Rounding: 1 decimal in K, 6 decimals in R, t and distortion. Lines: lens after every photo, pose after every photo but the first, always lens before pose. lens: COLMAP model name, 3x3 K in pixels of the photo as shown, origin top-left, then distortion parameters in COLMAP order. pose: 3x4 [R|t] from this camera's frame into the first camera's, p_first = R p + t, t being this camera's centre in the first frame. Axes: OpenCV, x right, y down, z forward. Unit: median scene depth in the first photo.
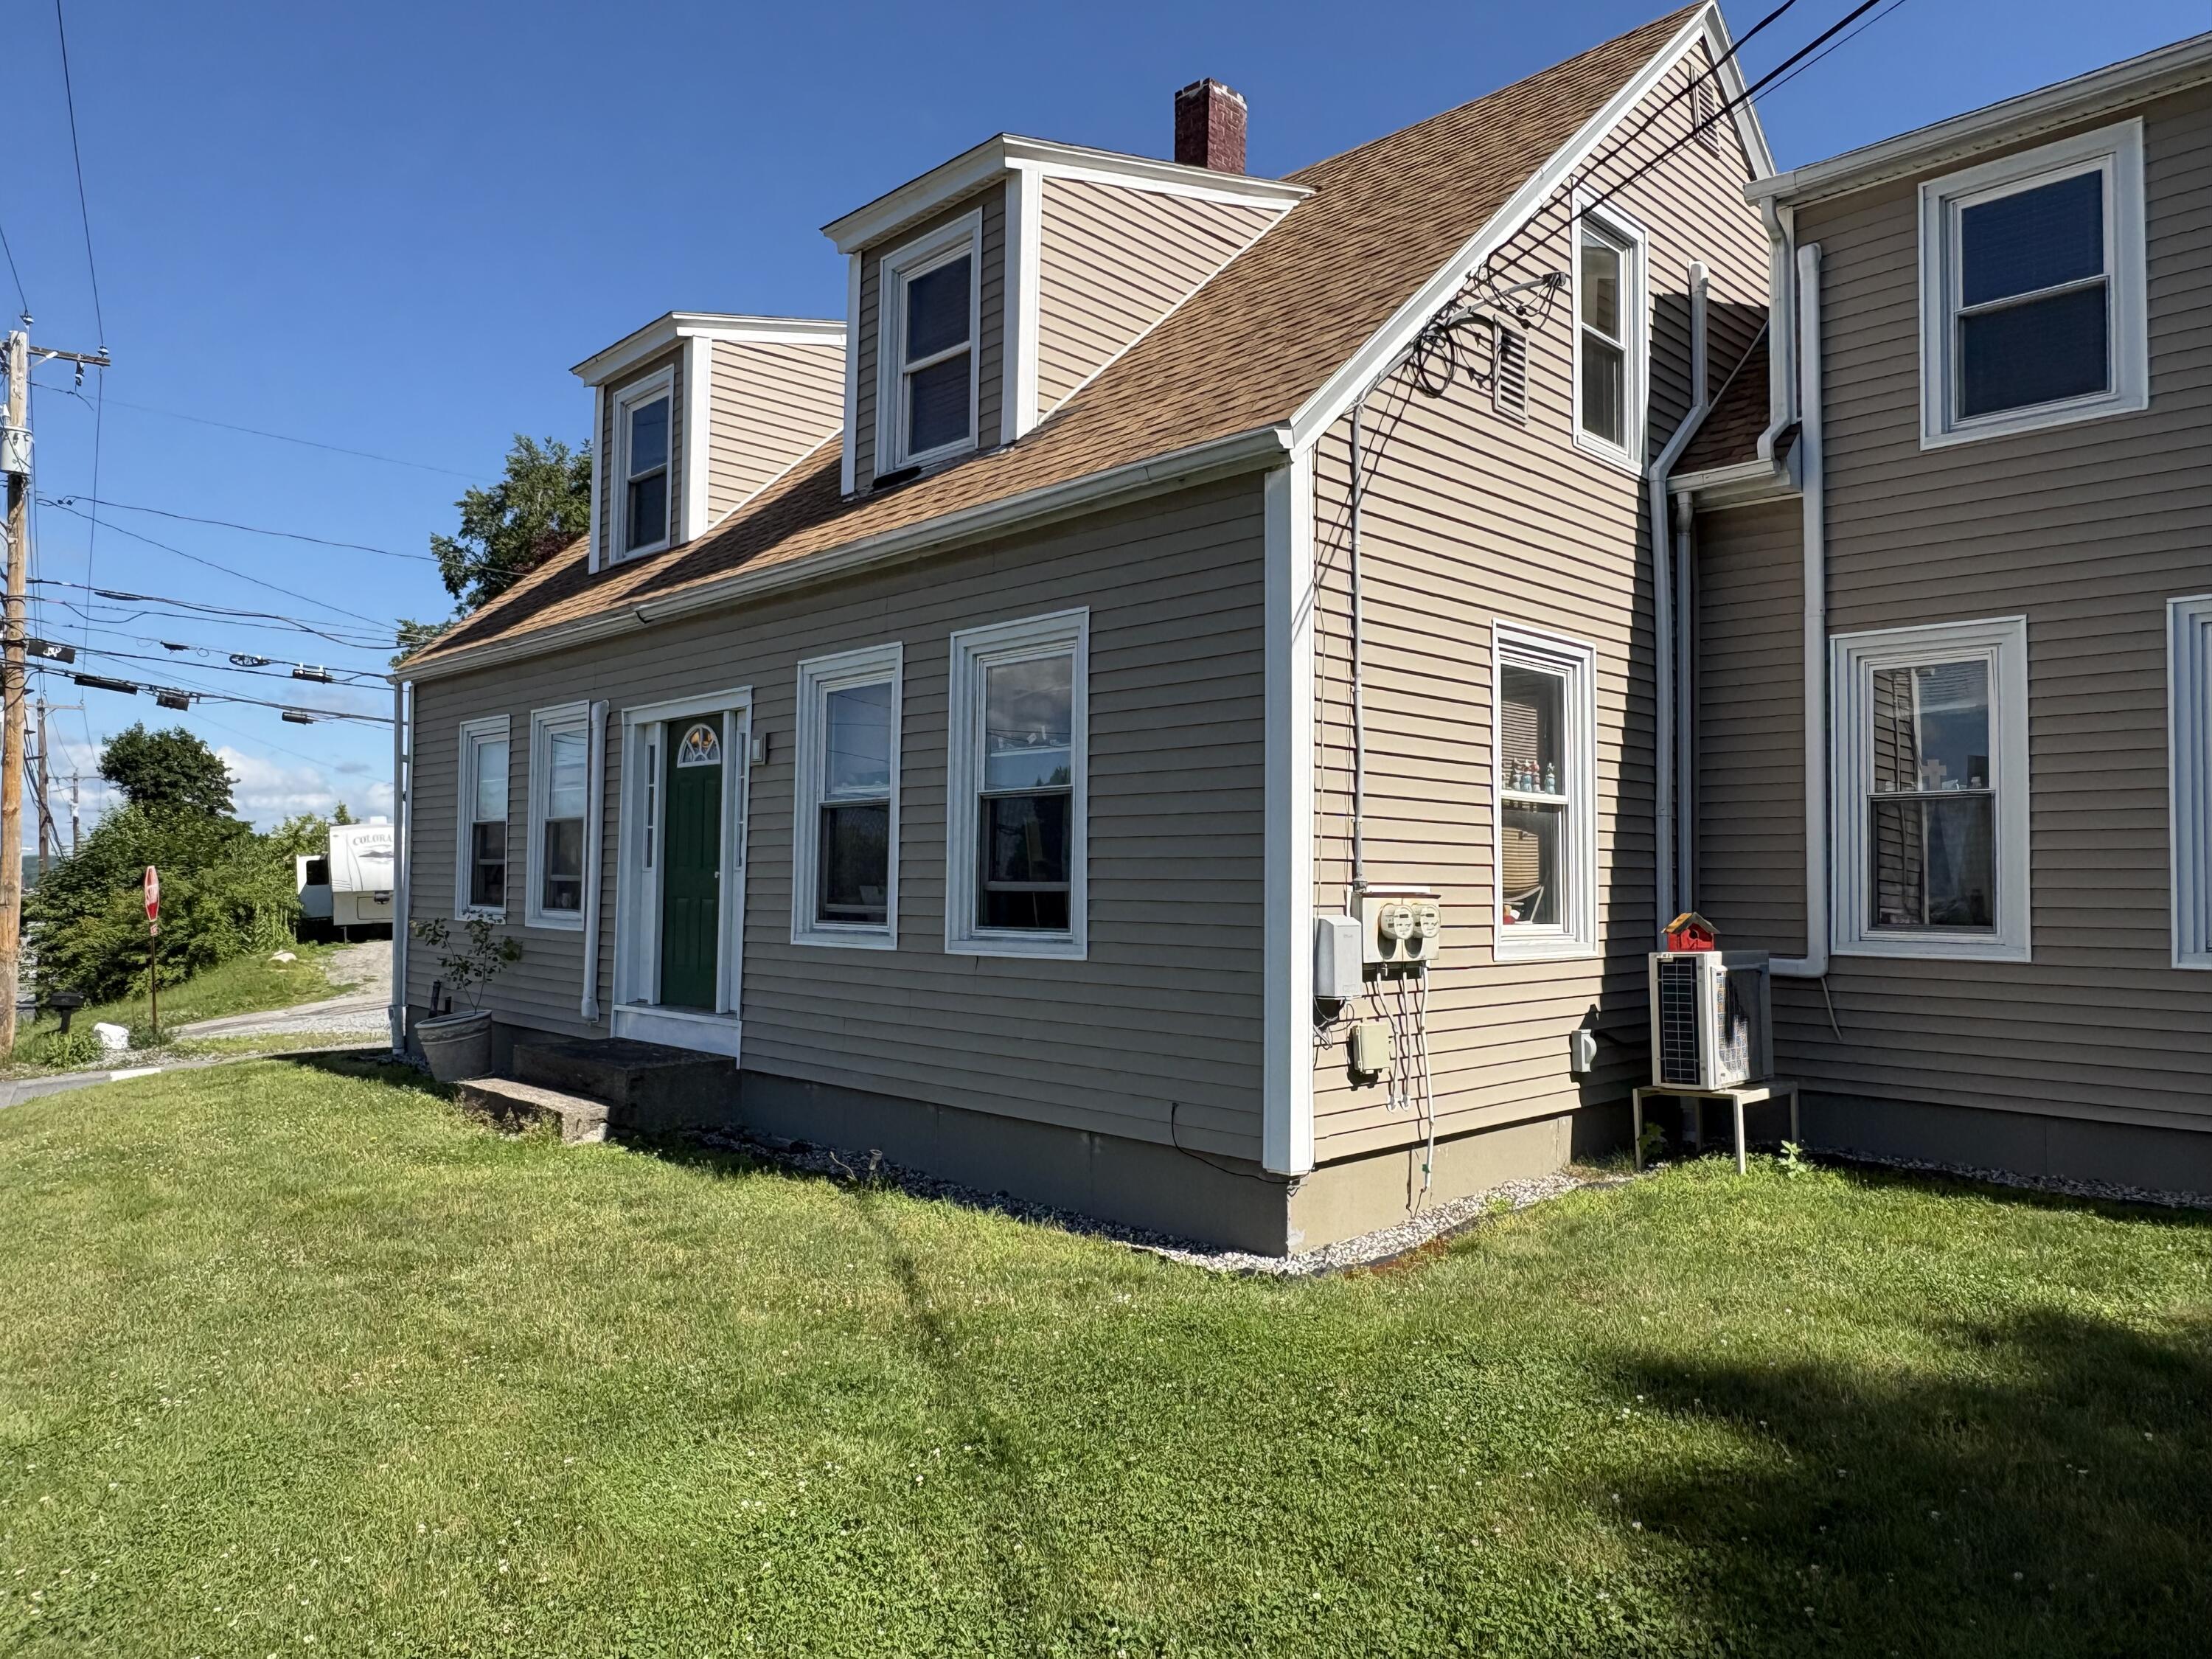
lens RADIAL K [[1466.6, 0, 1106.0], [0, 1466.6, 829.5], [0, 0, 1]] dist [-0.000954, -0.000346]
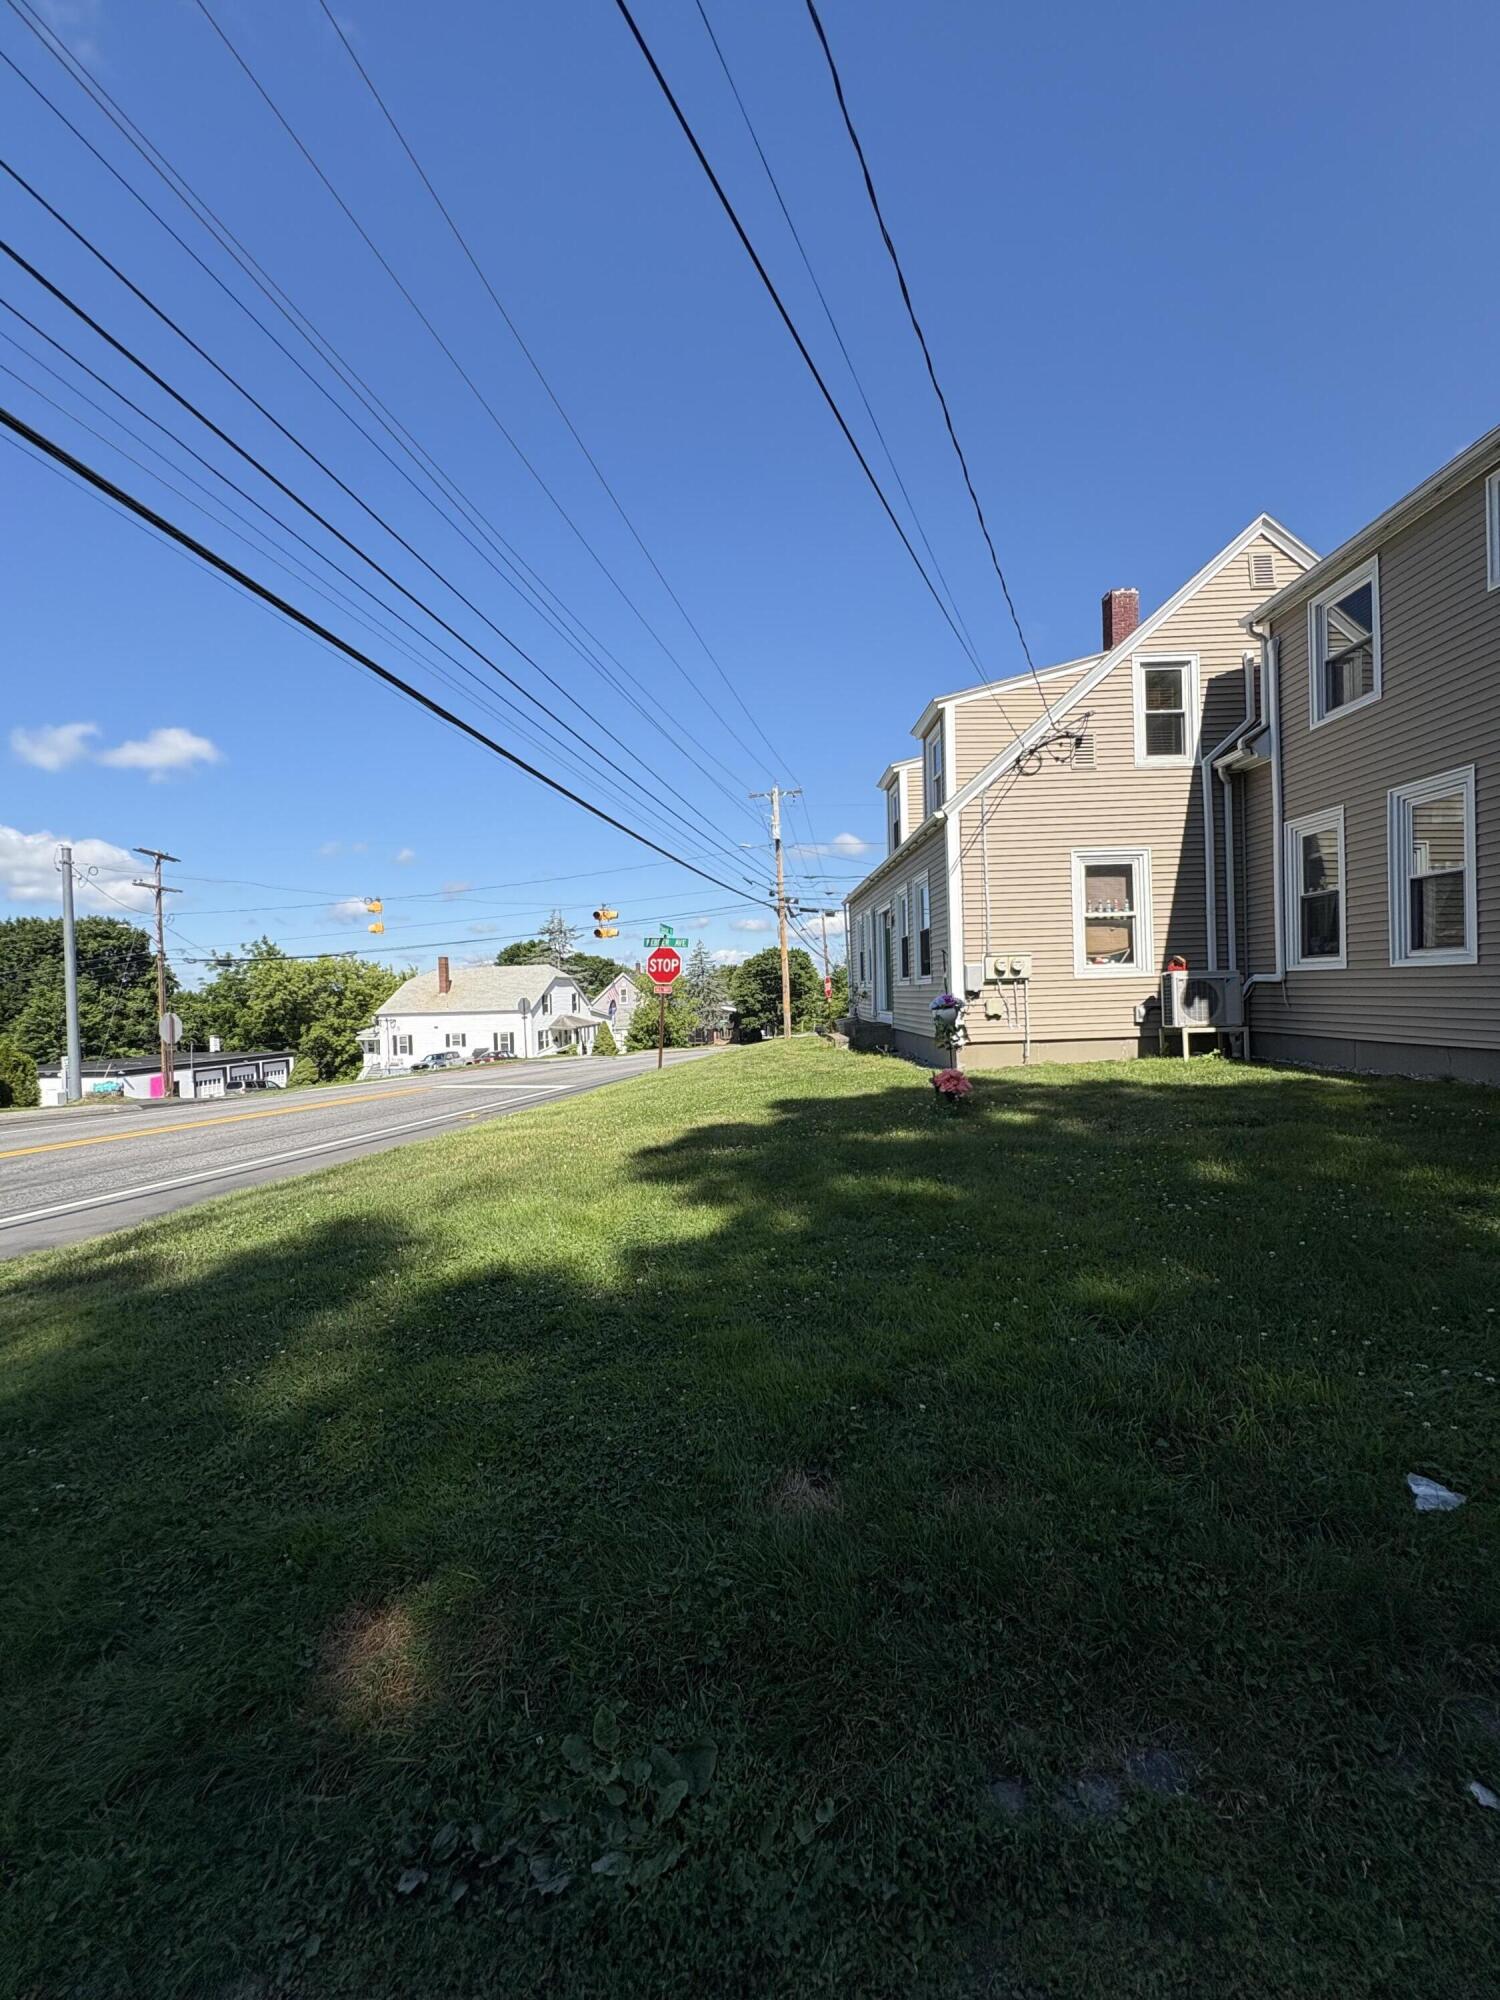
lens RADIAL K [[821.5, 0, 750.0], [0, 821.5, 1000.0], [0, 0, 1]] dist [0.001588, 0.000116]
pose [[0.709073, -0.026049, -0.704654, 1.031100], [0.064714, 0.997504, 0.028245, 0.055465], [0.702159, -0.065629, 0.708989, -0.556001]]
